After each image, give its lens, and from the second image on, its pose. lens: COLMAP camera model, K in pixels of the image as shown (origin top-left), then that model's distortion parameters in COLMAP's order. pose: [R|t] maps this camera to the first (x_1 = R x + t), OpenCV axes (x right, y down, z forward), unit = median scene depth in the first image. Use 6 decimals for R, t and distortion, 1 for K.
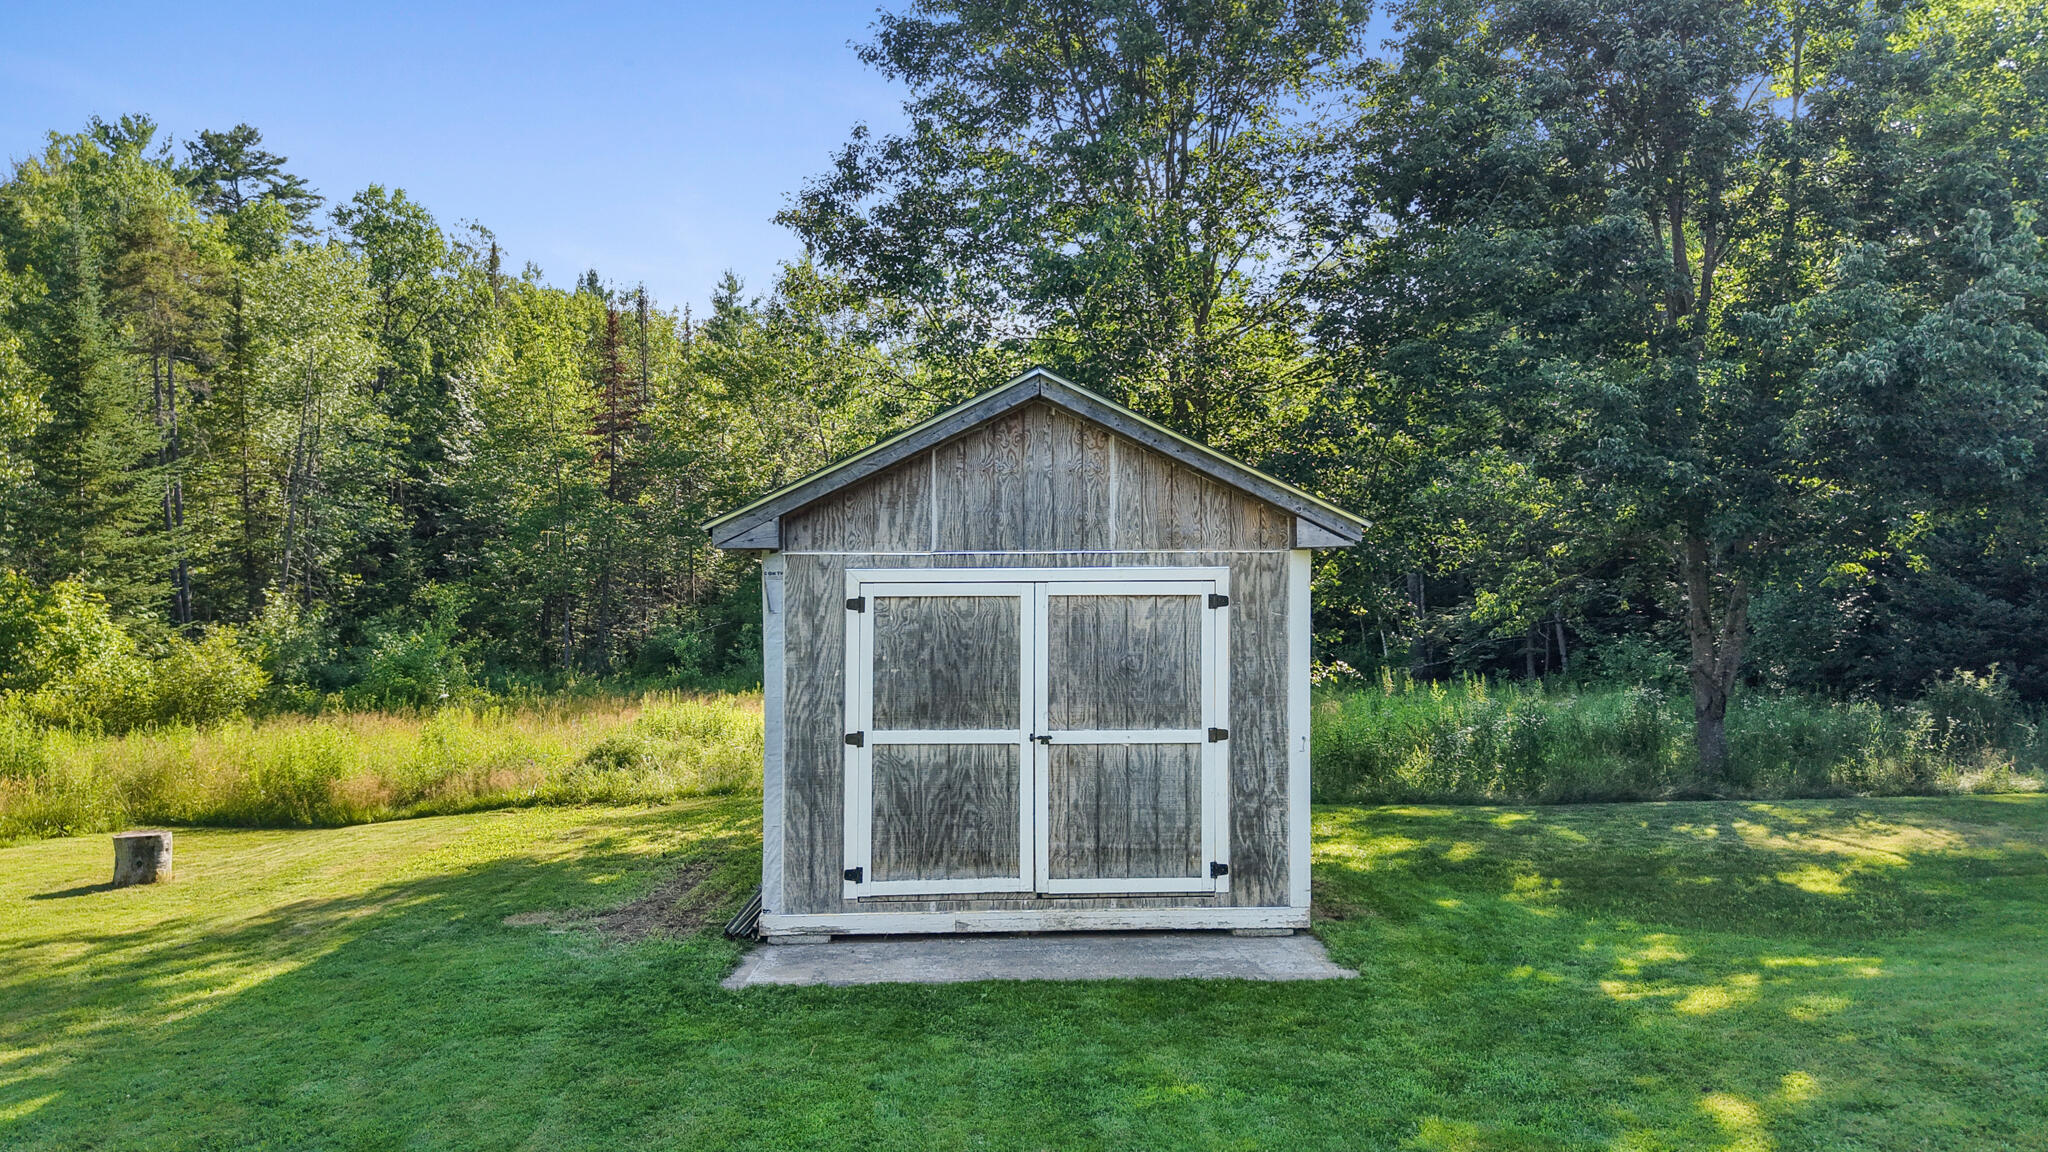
lens RADIAL K [[1433.9, 0, 1022.4], [0, 1433.9, 578.9], [0, 0, 1]] dist [0.042496, -0.021742]
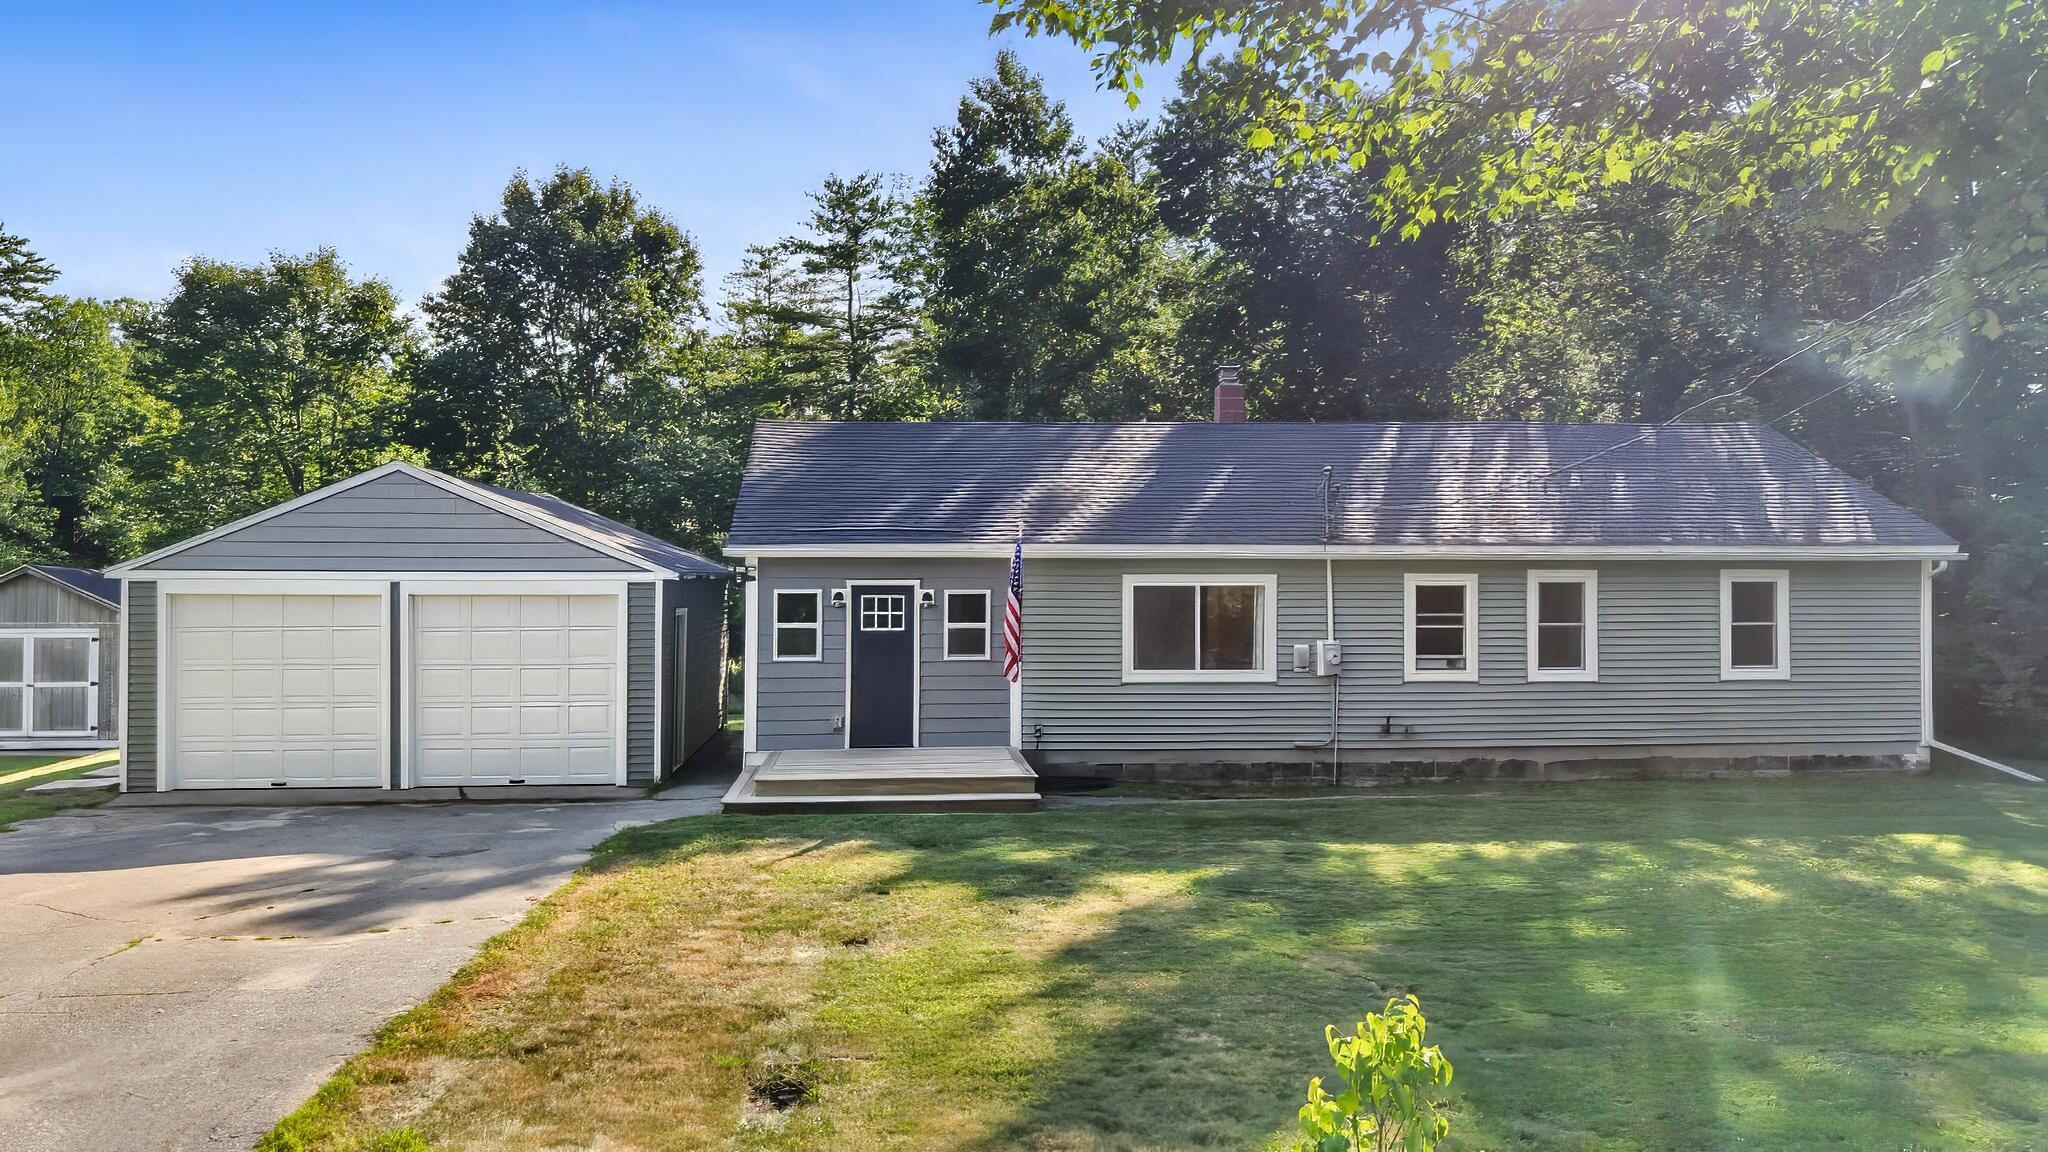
lens RADIAL K [[1452.0, 0, 1028.5], [0, 1452.0, 564.9], [0, 0, 1]] dist [-0.001050, -0.003865]
pose [[0.996615, 0.000436, 0.082210, 1.860992], [-0.000182, 0.999995, -0.003104, -0.134399], [-0.082210, 0.003078, 0.996610, -2.229510]]
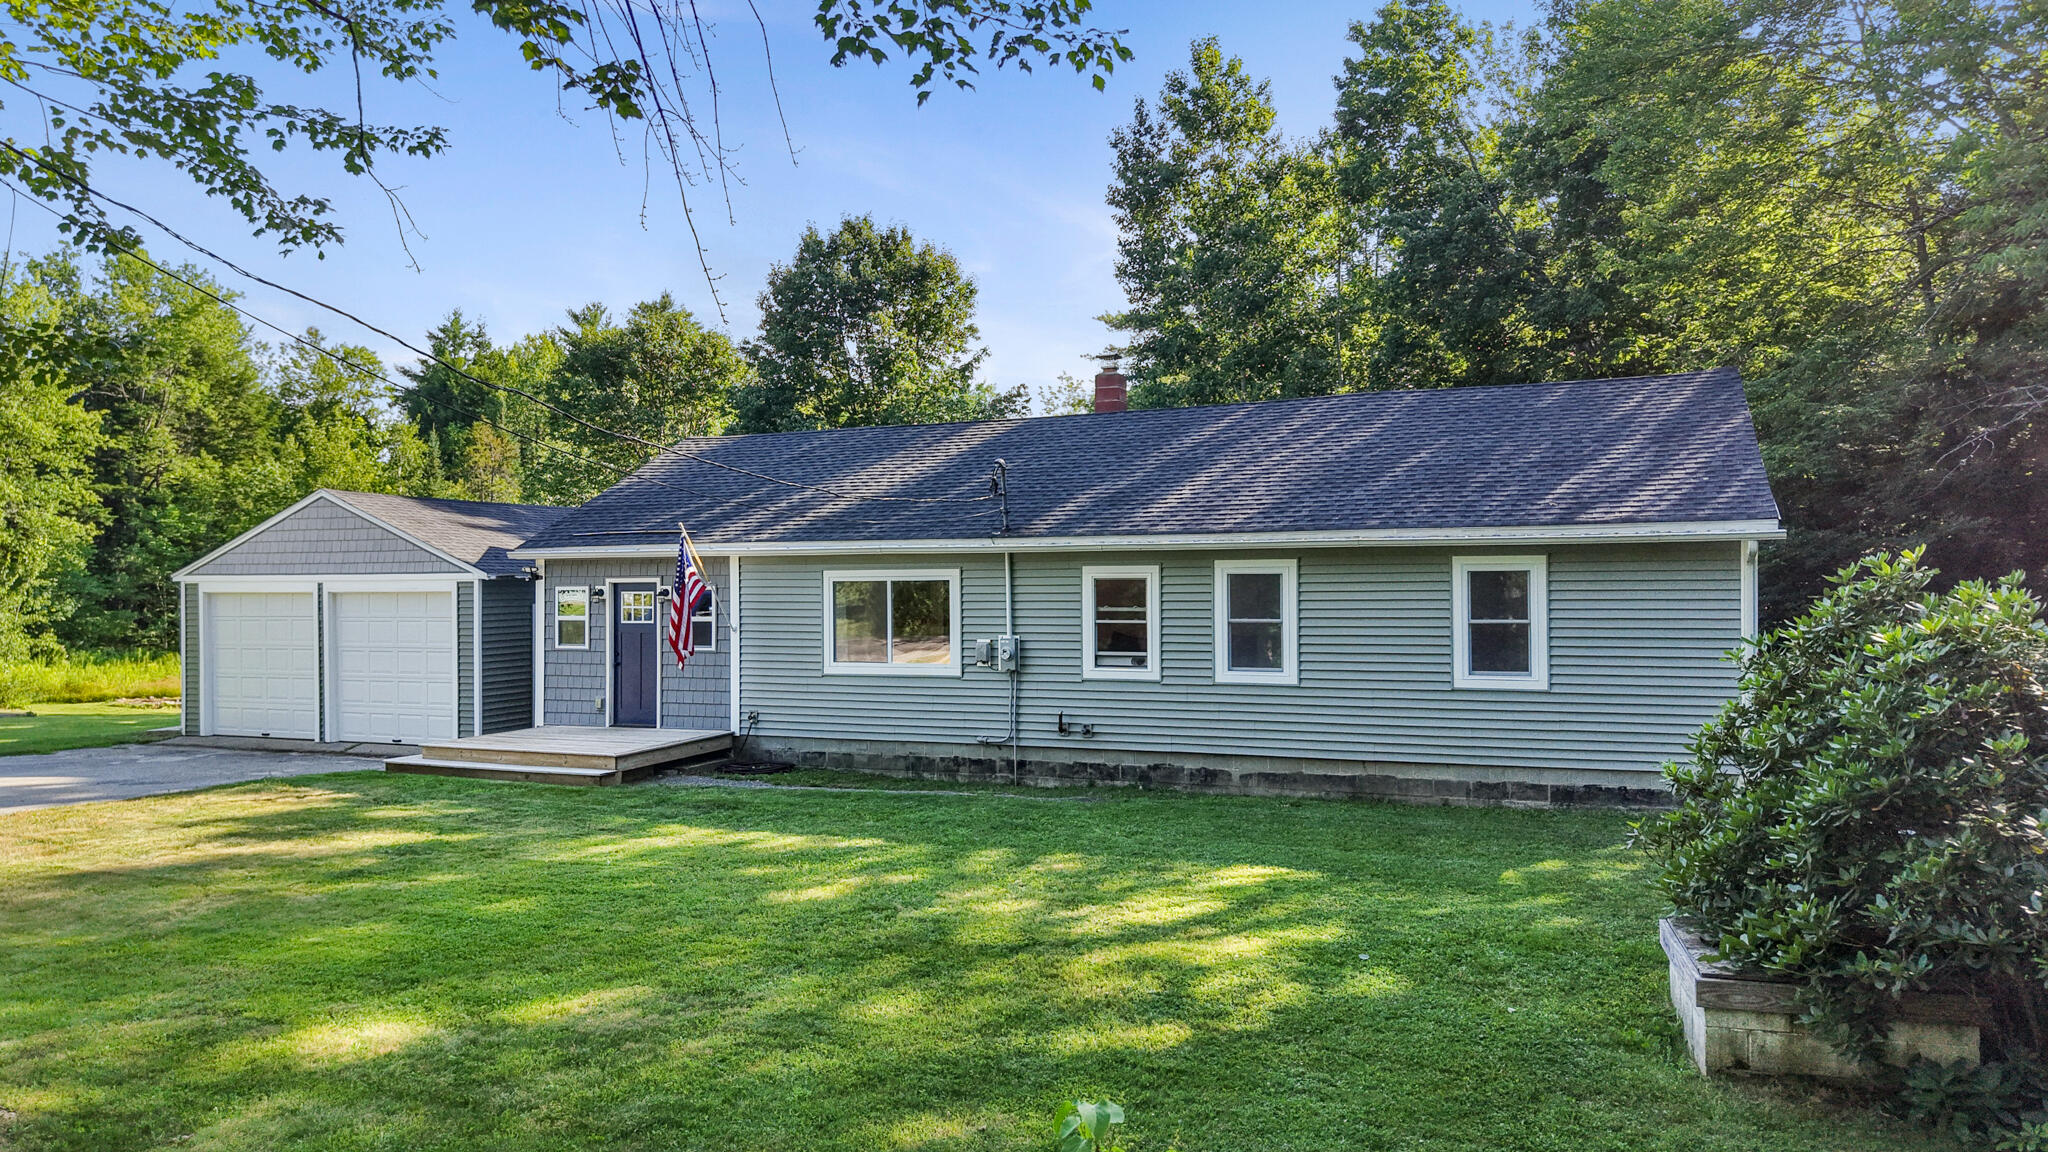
lens RADIAL K [[1433.9, 0, 1008.1], [0, 1433.9, 569.6], [0, 0, 1]] dist [0.042496, -0.021742]
pose [[0.914557, -0.011684, -0.404289, 3.187417], [0.012001, 0.999926, -0.001752, -0.122047], [0.404280, -0.003249, 0.914630, -2.041745]]
